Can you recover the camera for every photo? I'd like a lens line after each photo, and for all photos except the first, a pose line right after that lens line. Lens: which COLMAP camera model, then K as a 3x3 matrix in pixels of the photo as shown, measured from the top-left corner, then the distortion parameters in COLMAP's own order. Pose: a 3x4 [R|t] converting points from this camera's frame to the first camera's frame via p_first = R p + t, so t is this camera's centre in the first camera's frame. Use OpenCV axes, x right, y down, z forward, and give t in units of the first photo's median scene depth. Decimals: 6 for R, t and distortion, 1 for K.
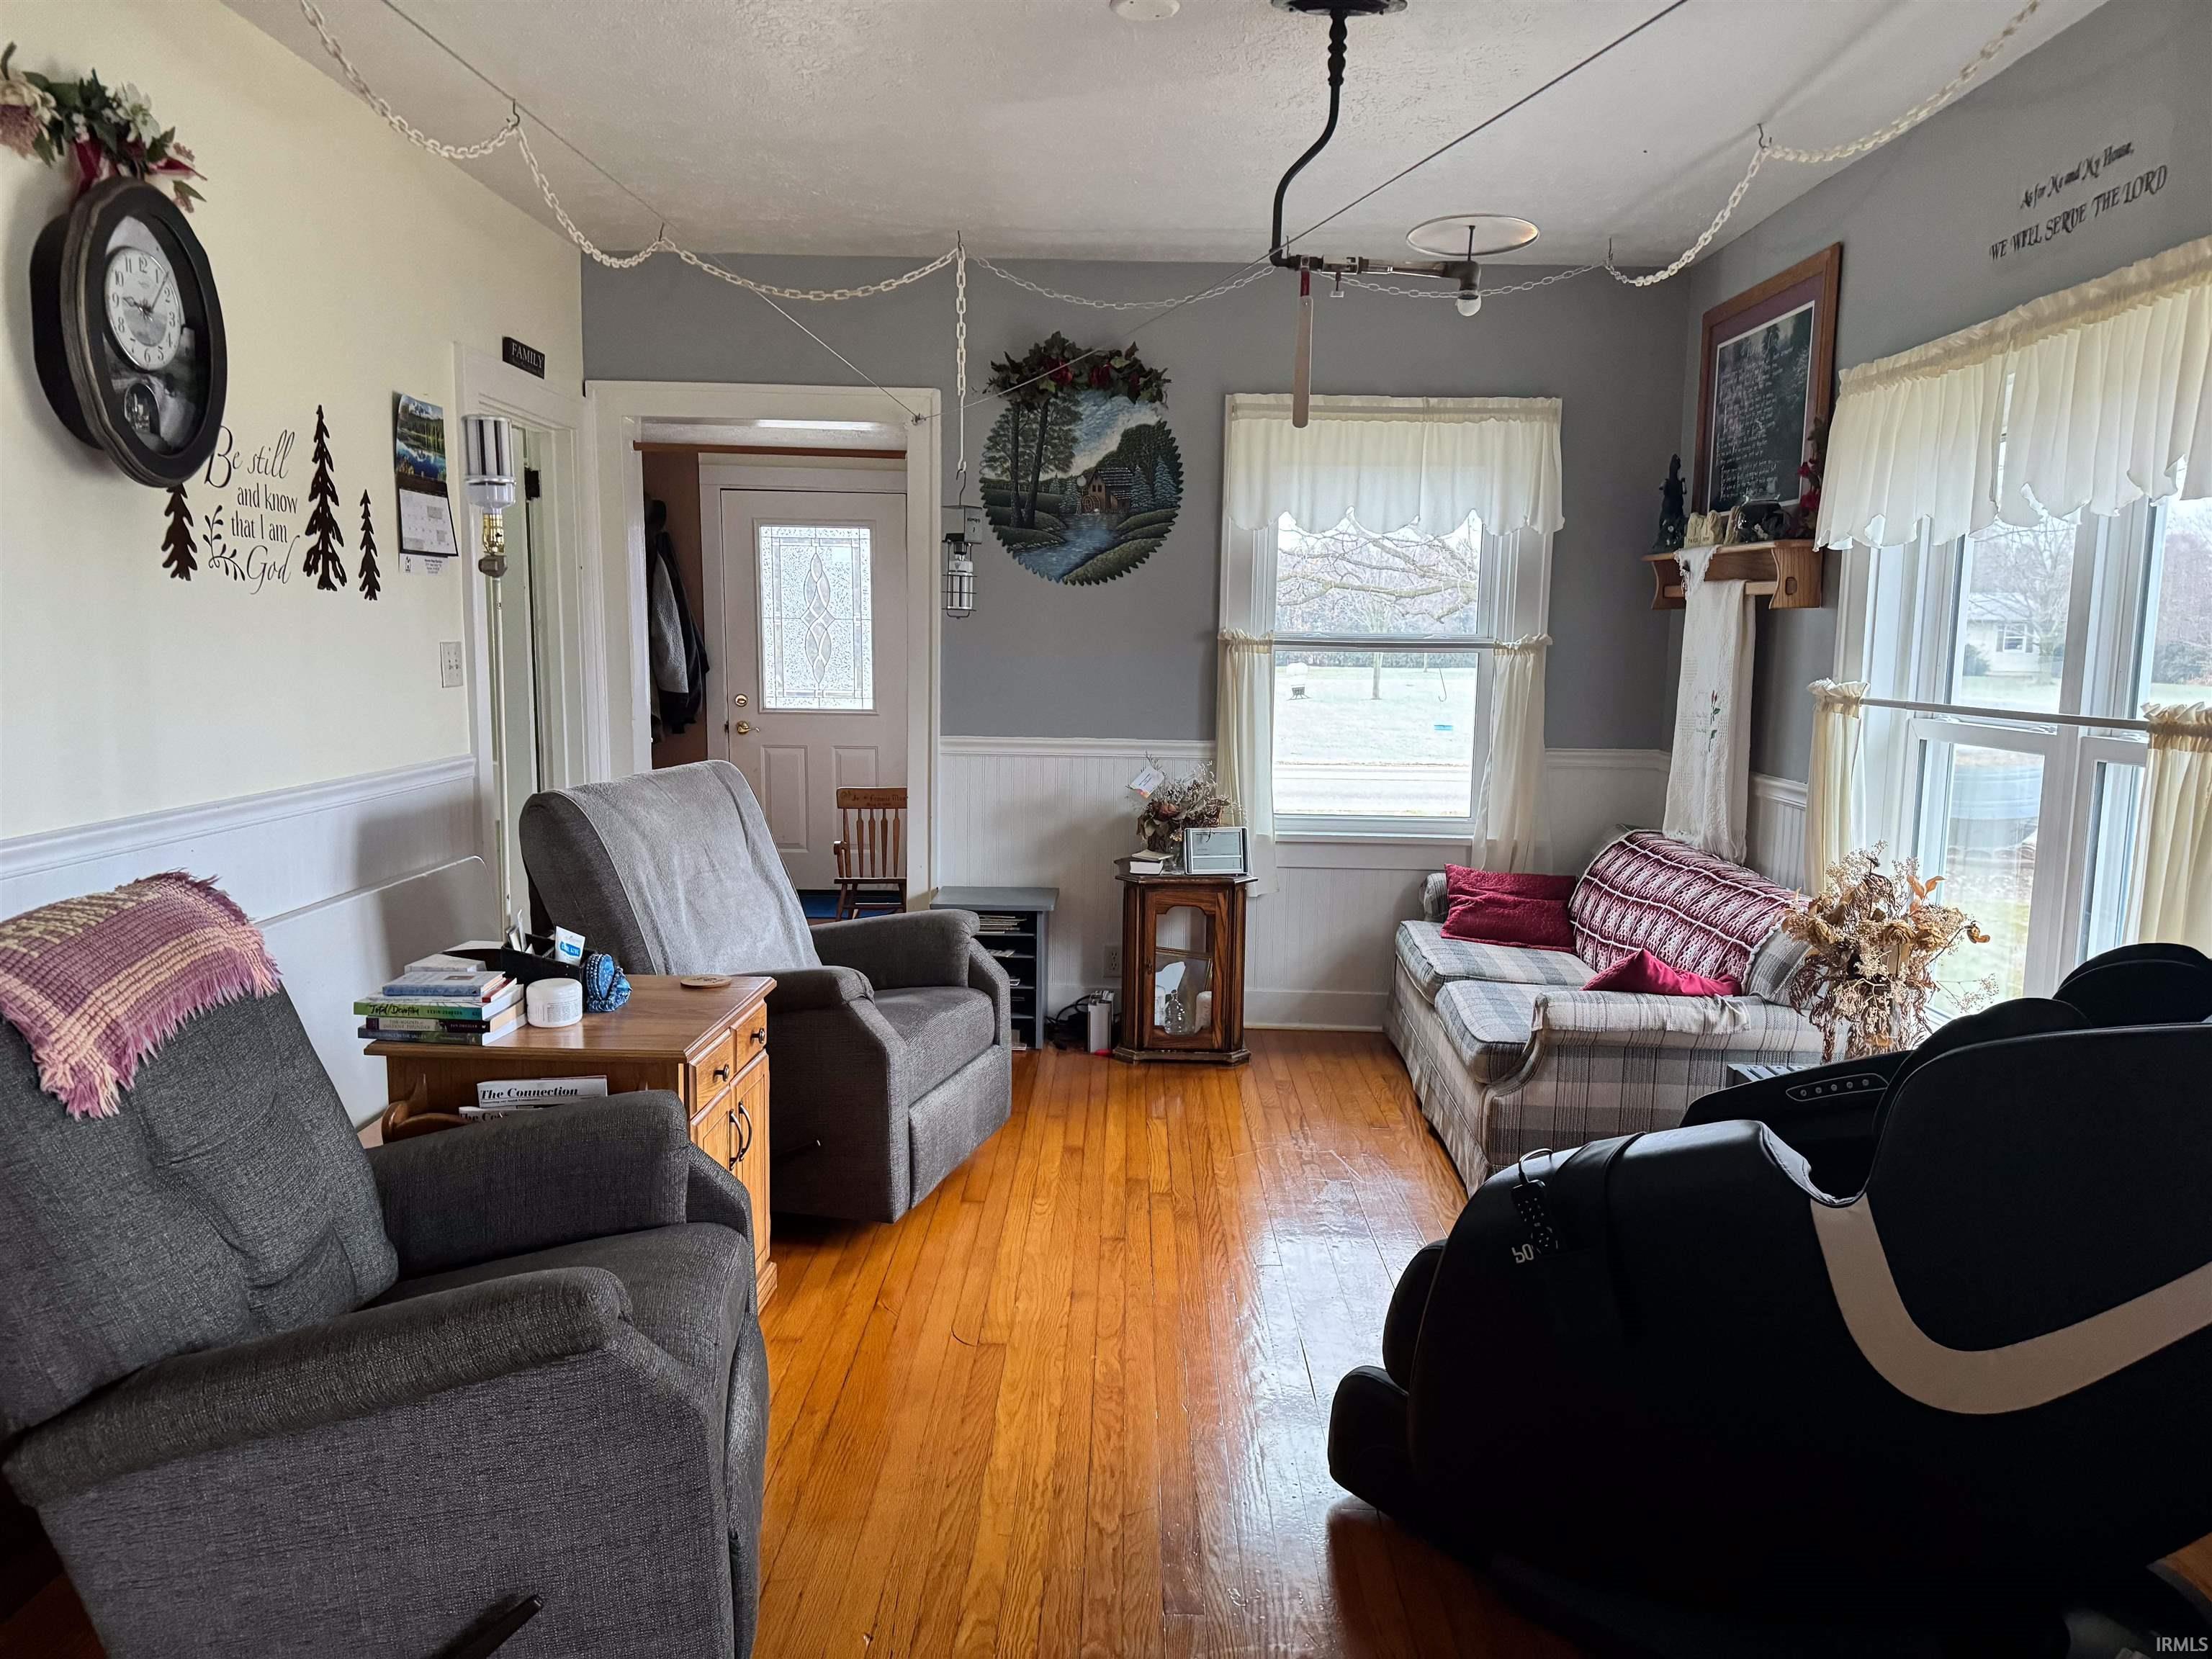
lens RADIAL K [[1566.2, 0, 1063.4], [0, 1566.2, 807.5], [0, 0, 1]] dist [0.026437, -0.039579]
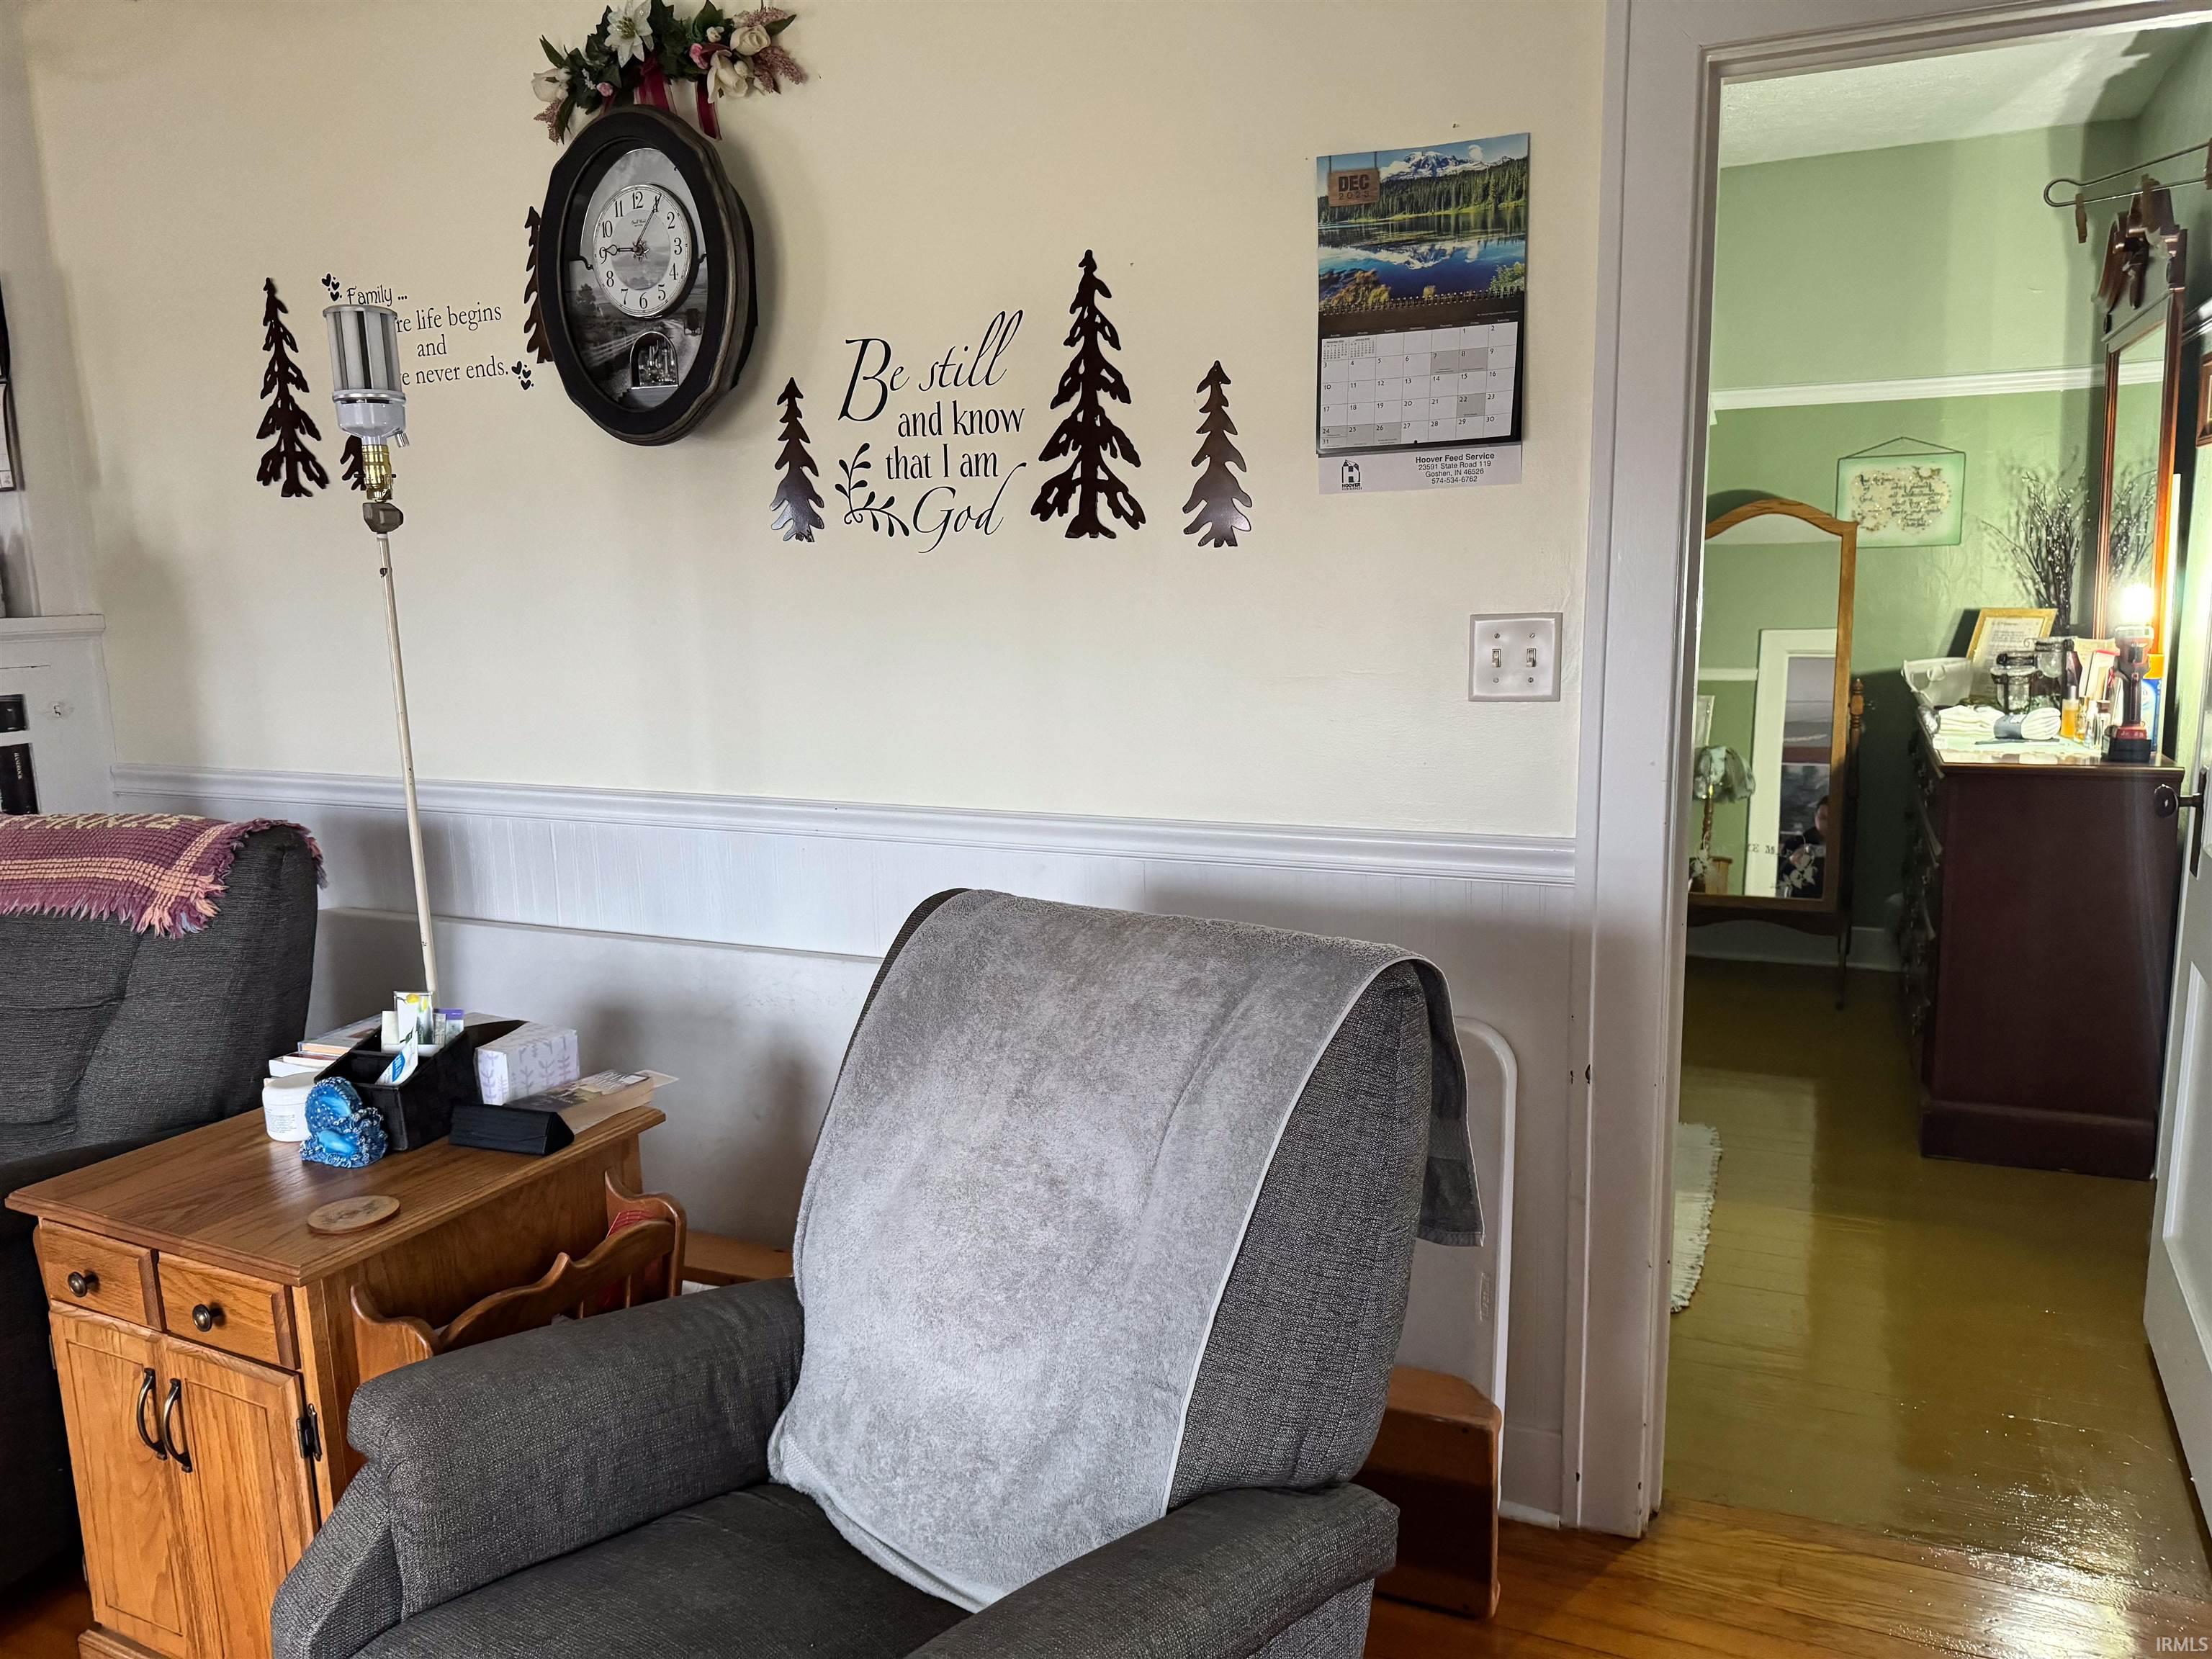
lens RADIAL K [[1566.2, 0, 1114.2], [0, 1566.2, 827.0], [0, 0, 1]] dist [0.026437, -0.039579]
pose [[-0.374272, 0.138901, -0.916857, 0.108663], [-0.092303, 0.978228, 0.185878, -0.104243], [0.922714, 0.154198, -0.353302, 0.919581]]
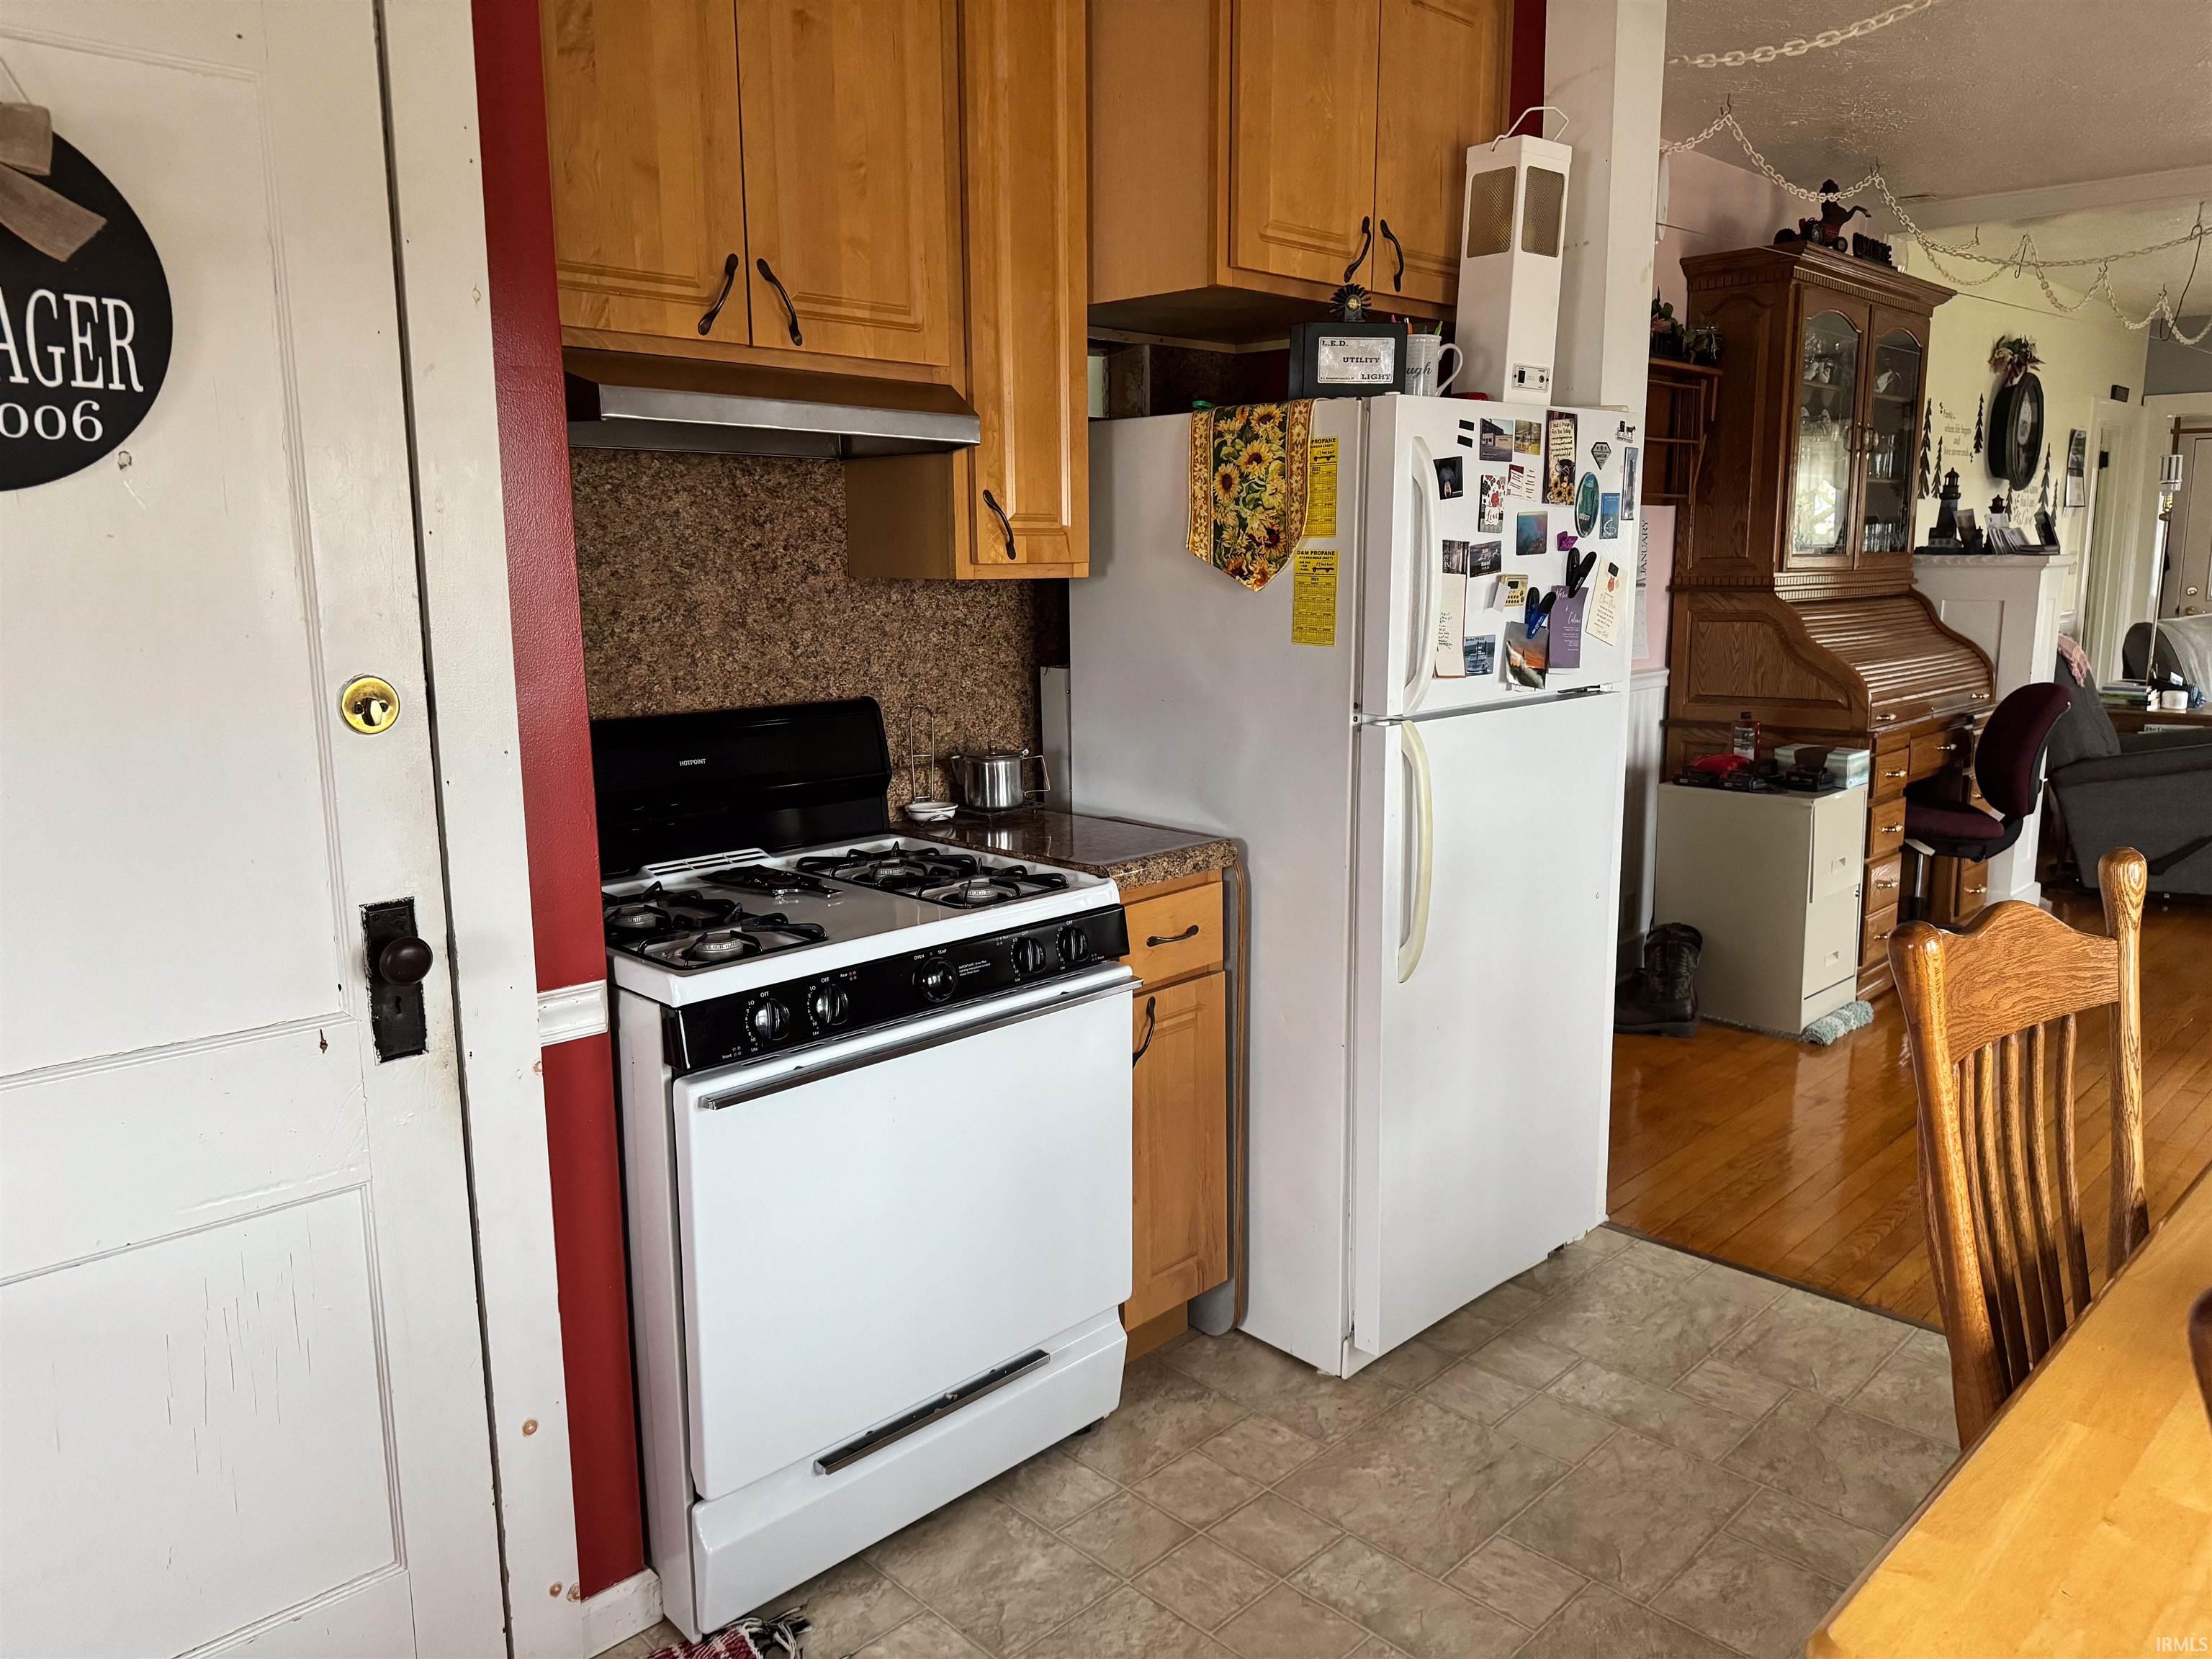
lens RADIAL K [[1566.2, 0, 1102.3], [0, 1566.2, 835.4], [0, 0, 1]] dist [0.026437, -0.039579]
pose [[0.736423, 0.099042, -0.669232, 0.057406], [-0.053089, 0.994635, 0.088781, 0.119720], [0.674435, -0.029852, 0.737730, -1.110481]]
